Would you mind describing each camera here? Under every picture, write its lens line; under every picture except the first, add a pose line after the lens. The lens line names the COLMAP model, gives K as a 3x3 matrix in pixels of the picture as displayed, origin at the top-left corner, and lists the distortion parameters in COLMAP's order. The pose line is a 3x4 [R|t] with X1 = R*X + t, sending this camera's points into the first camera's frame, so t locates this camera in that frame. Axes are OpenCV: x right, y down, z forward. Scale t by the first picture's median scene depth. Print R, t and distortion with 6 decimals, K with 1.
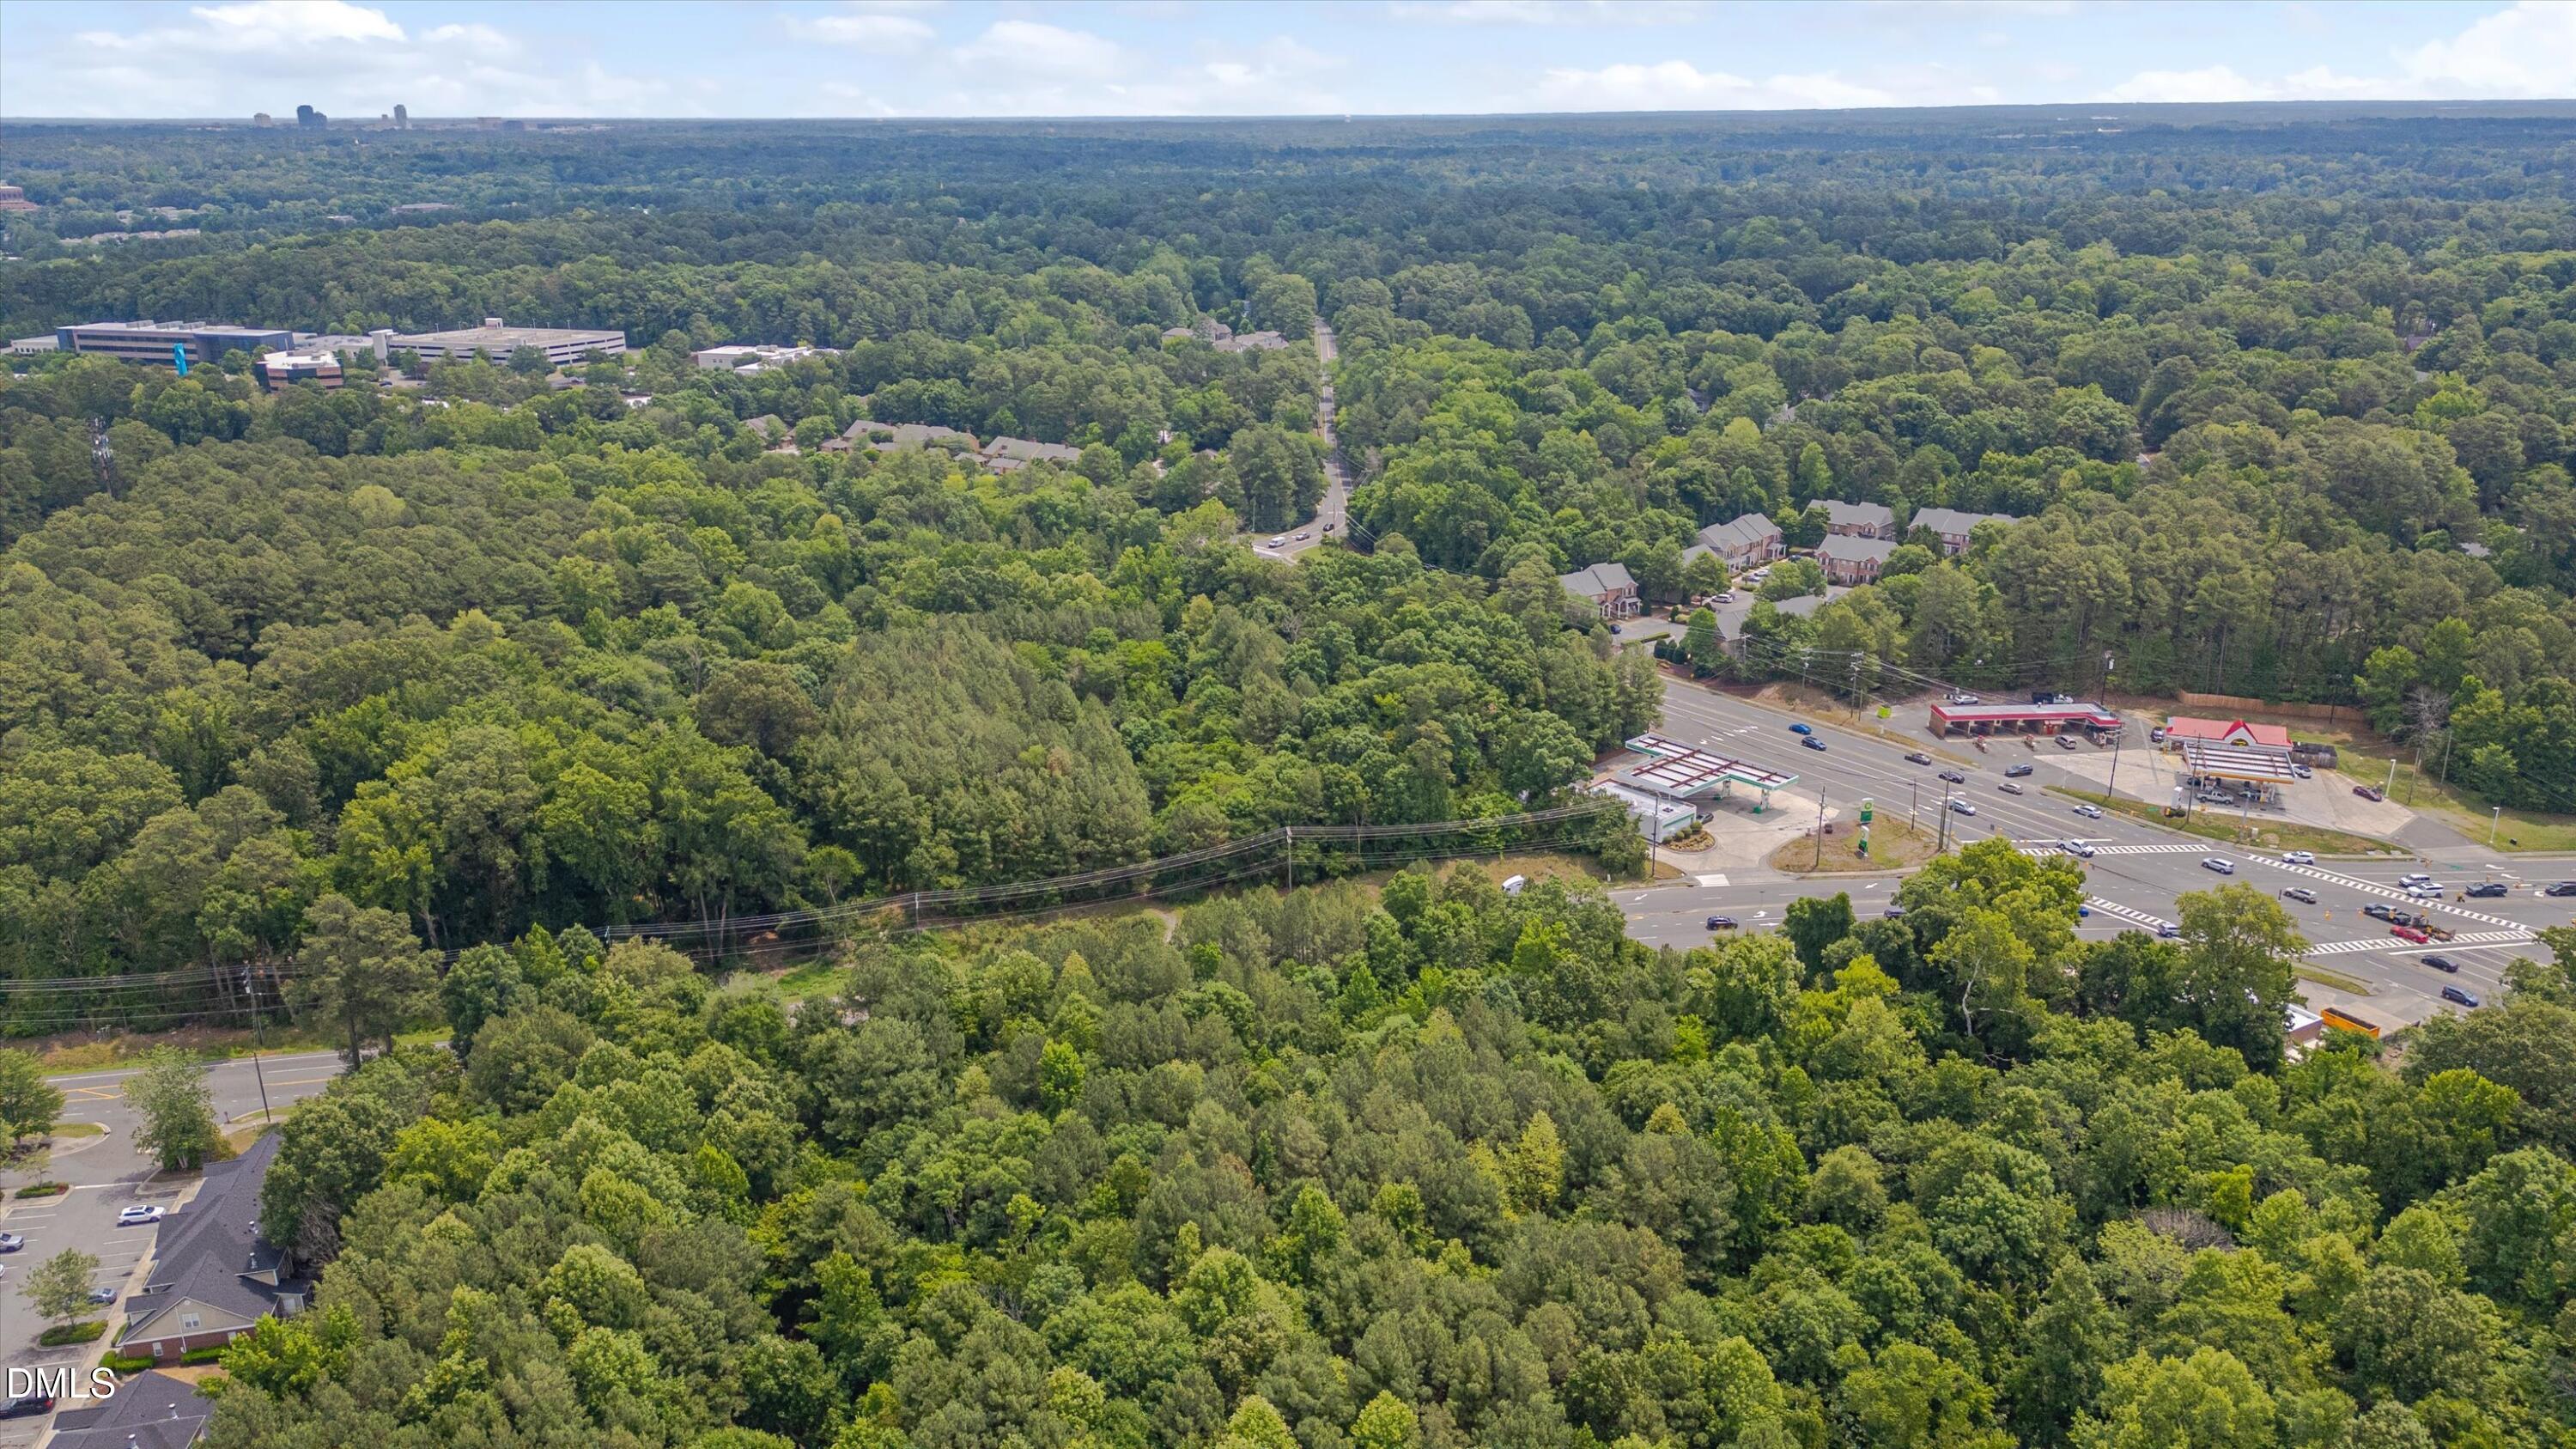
lens RADIAL K [[1813.4, 0, 1288.0], [0, 1813.4, 724.5], [0, 0, 1]] dist [0.090212, -0.096927]
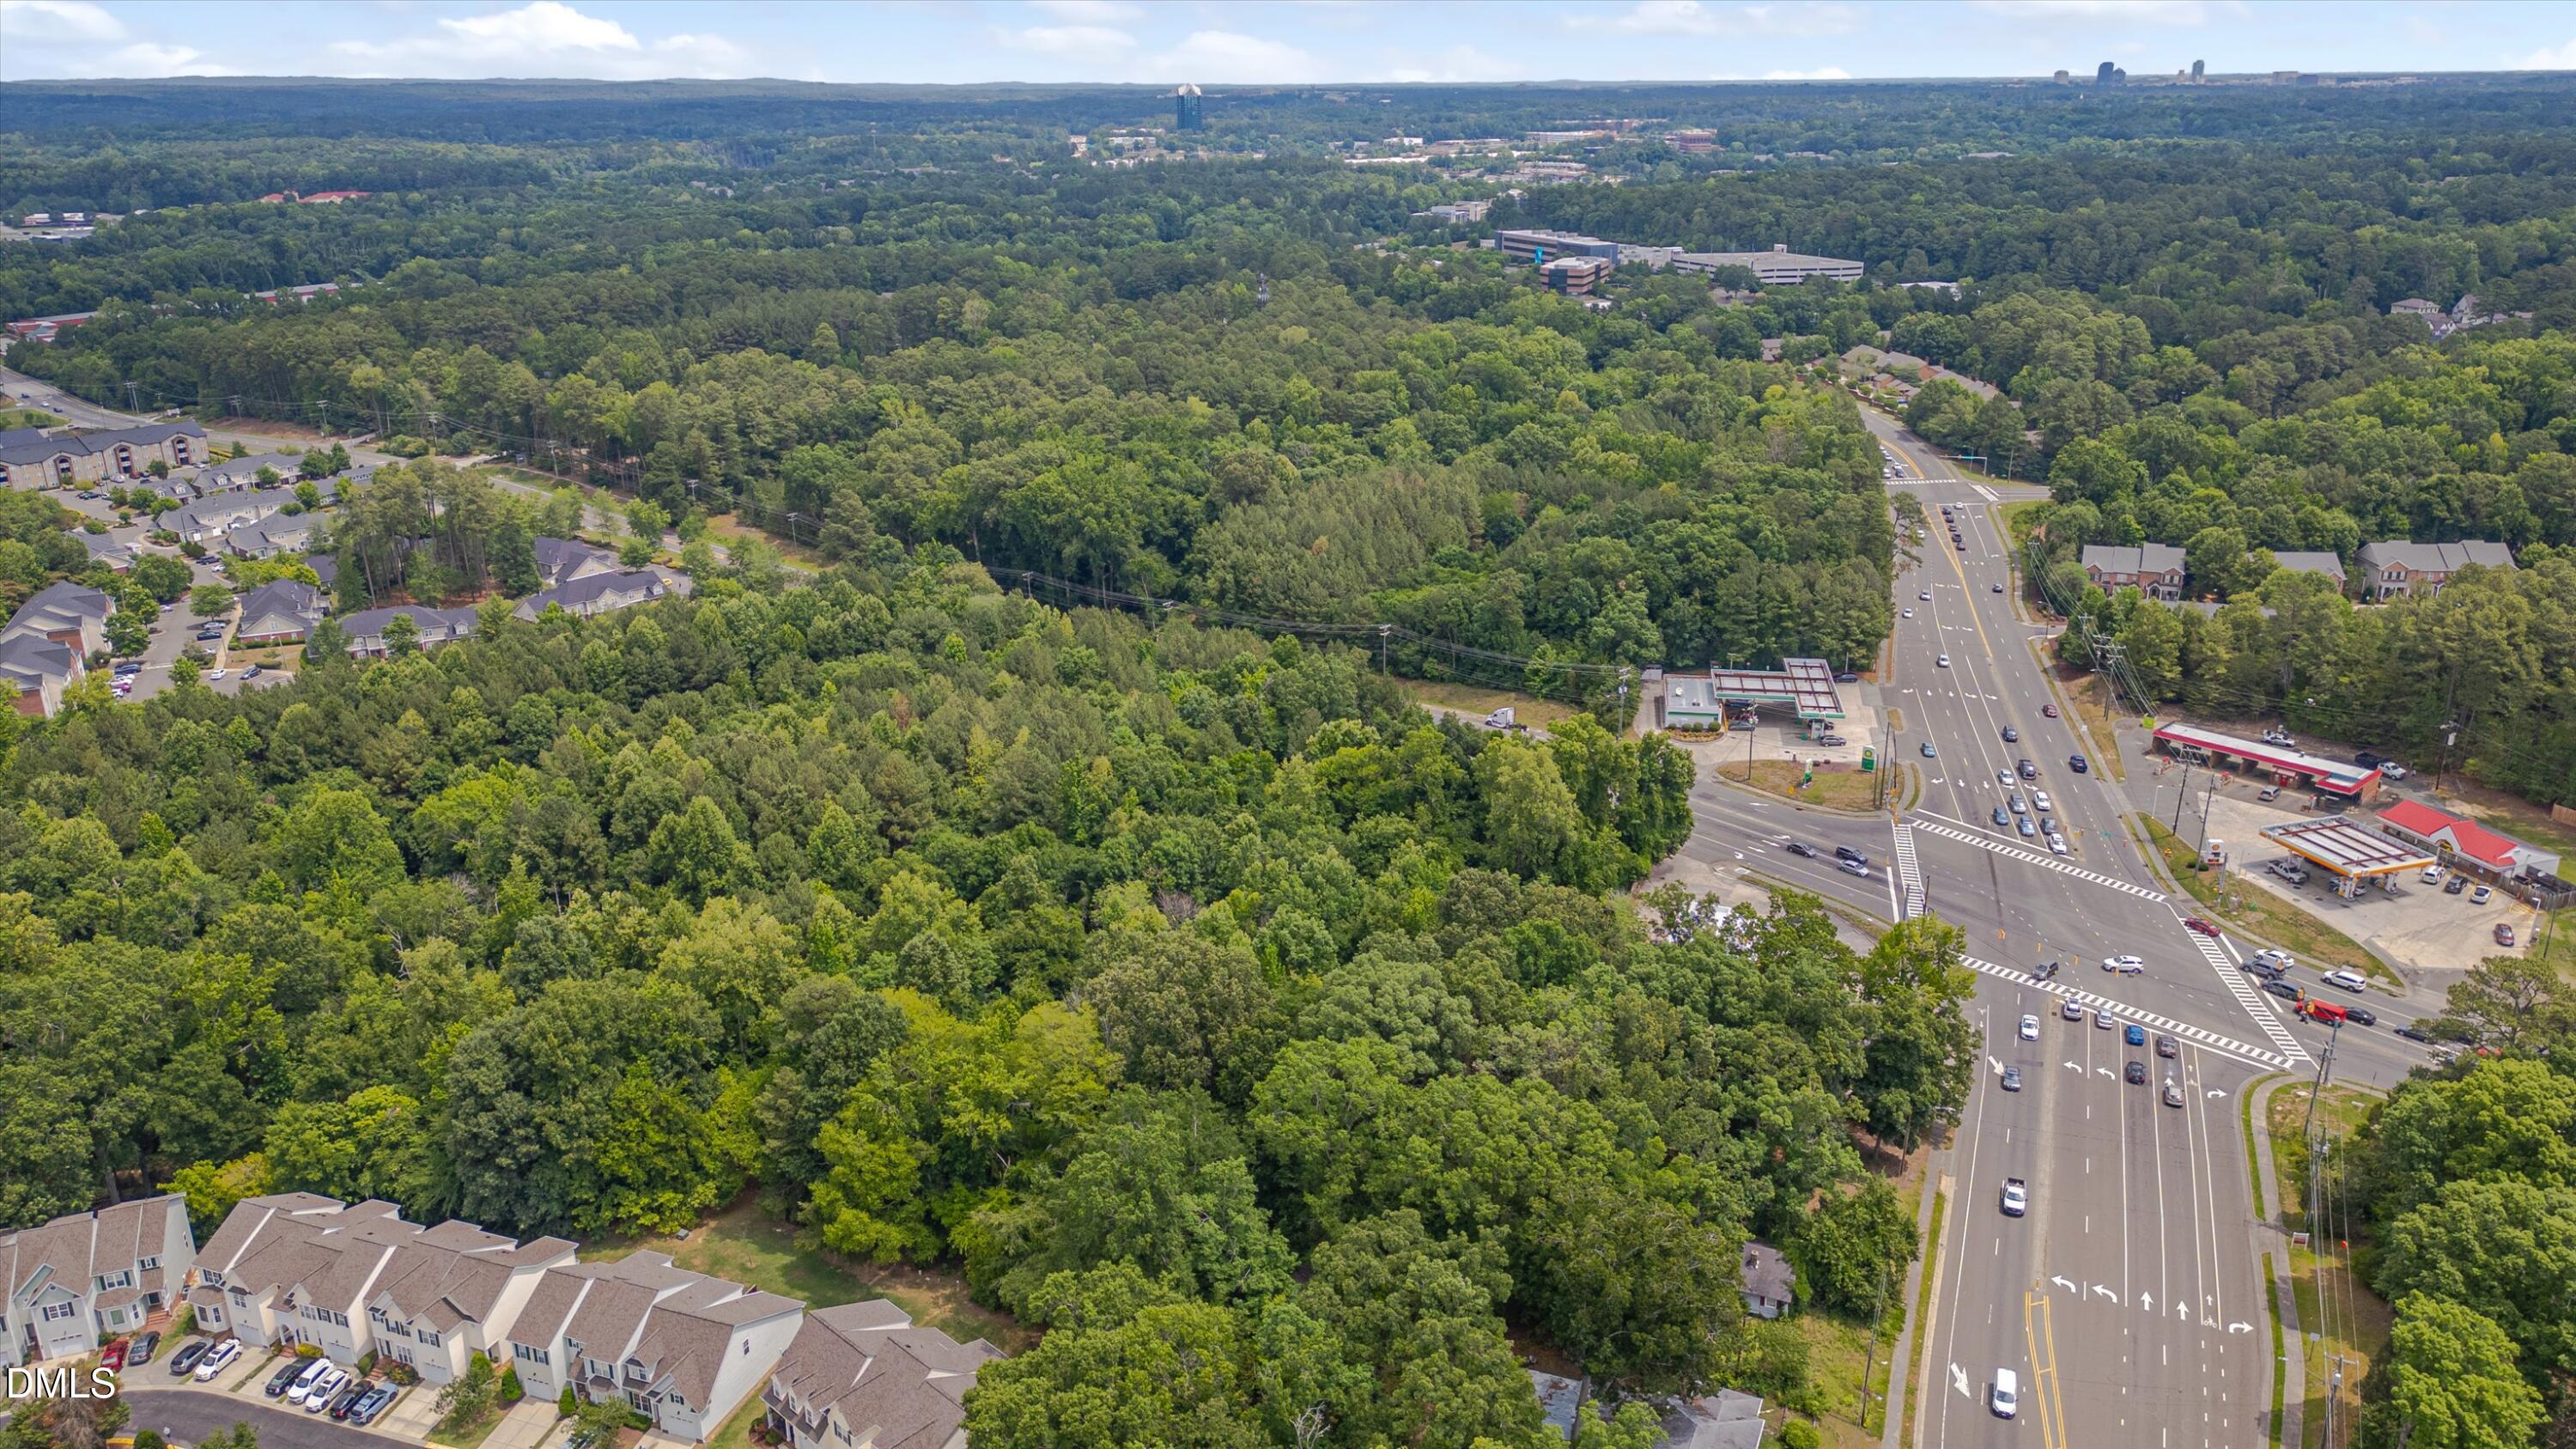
lens RADIAL K [[1813.4, 0, 1288.0], [0, 1813.4, 724.5], [0, 0, 1]] dist [0.090212, -0.096927]
pose [[0.619441, 0.262112, -0.739994, 0.861387], [-0.246851, 0.959835, 0.133345, -0.025220], [0.745223, 0.100069, 0.659264, 0.116896]]
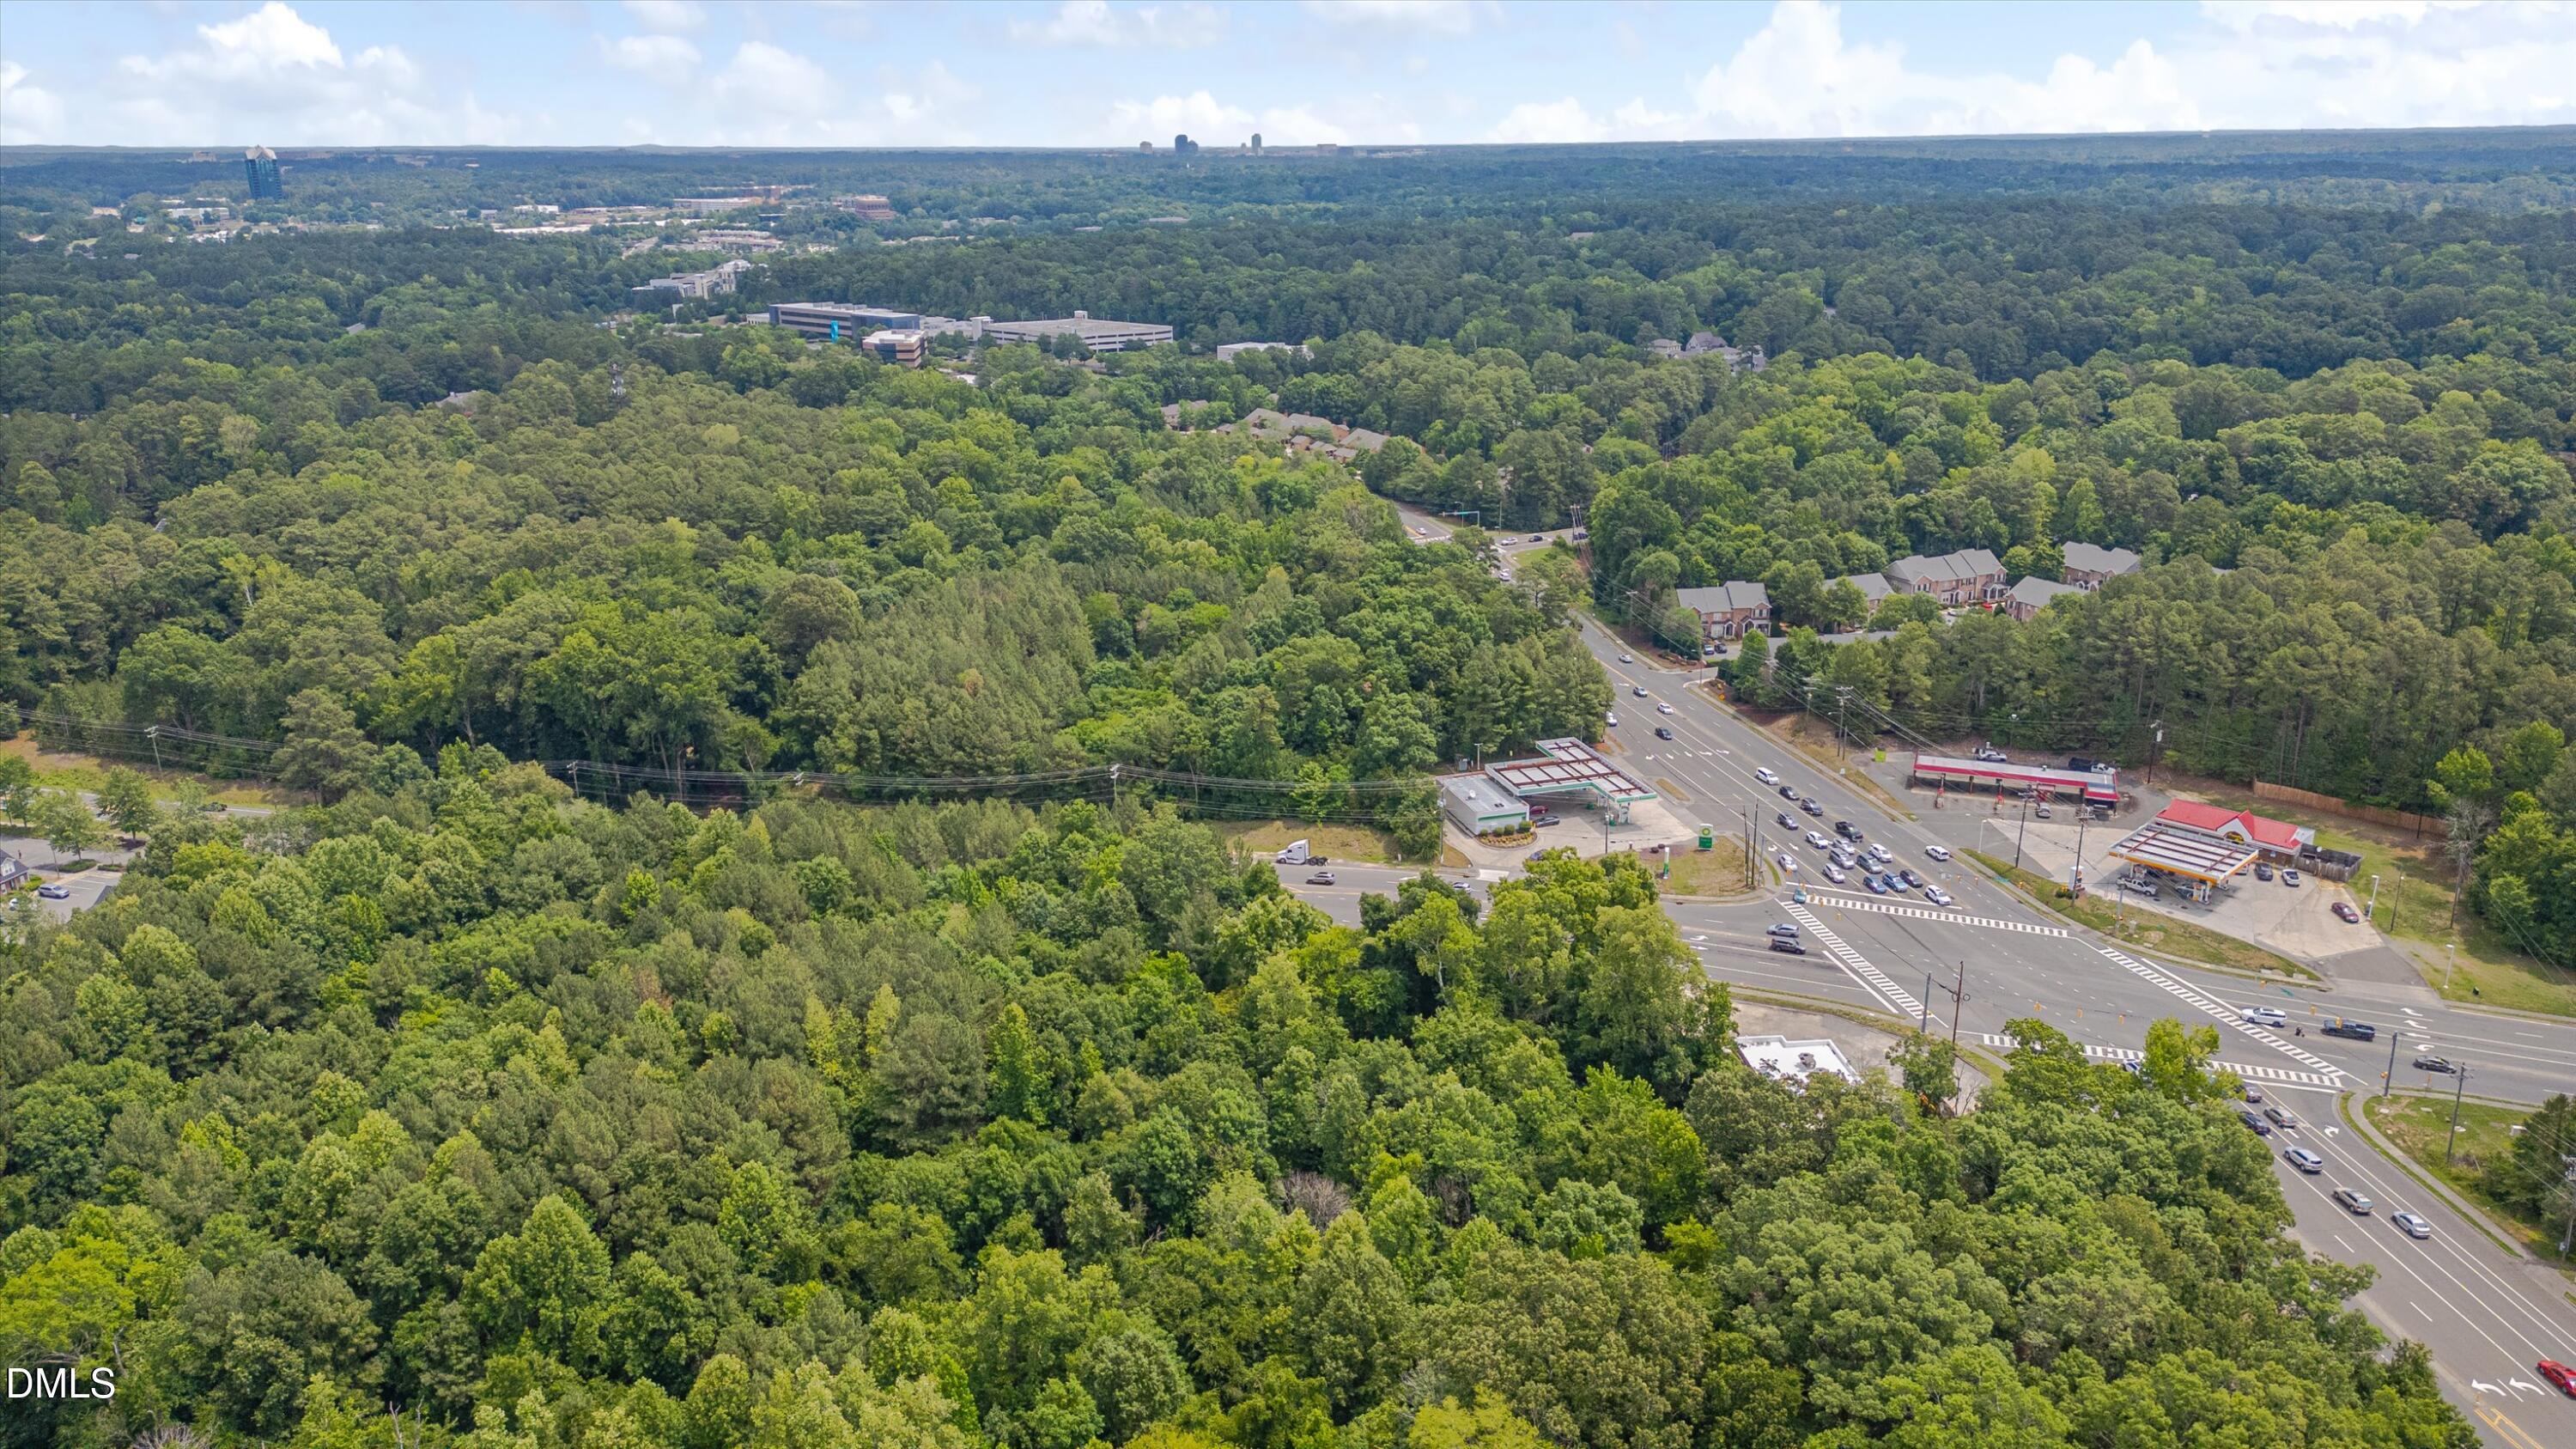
lens RADIAL K [[1813.4, 0, 1288.0], [0, 1813.4, 724.5], [0, 0, 1]] dist [0.090212, -0.096927]
pose [[0.907080, 0.125925, -0.401682, 0.501396], [-0.130371, 0.991330, 0.016372, 0.001852], [0.400261, 0.037517, 0.915633, 0.040720]]
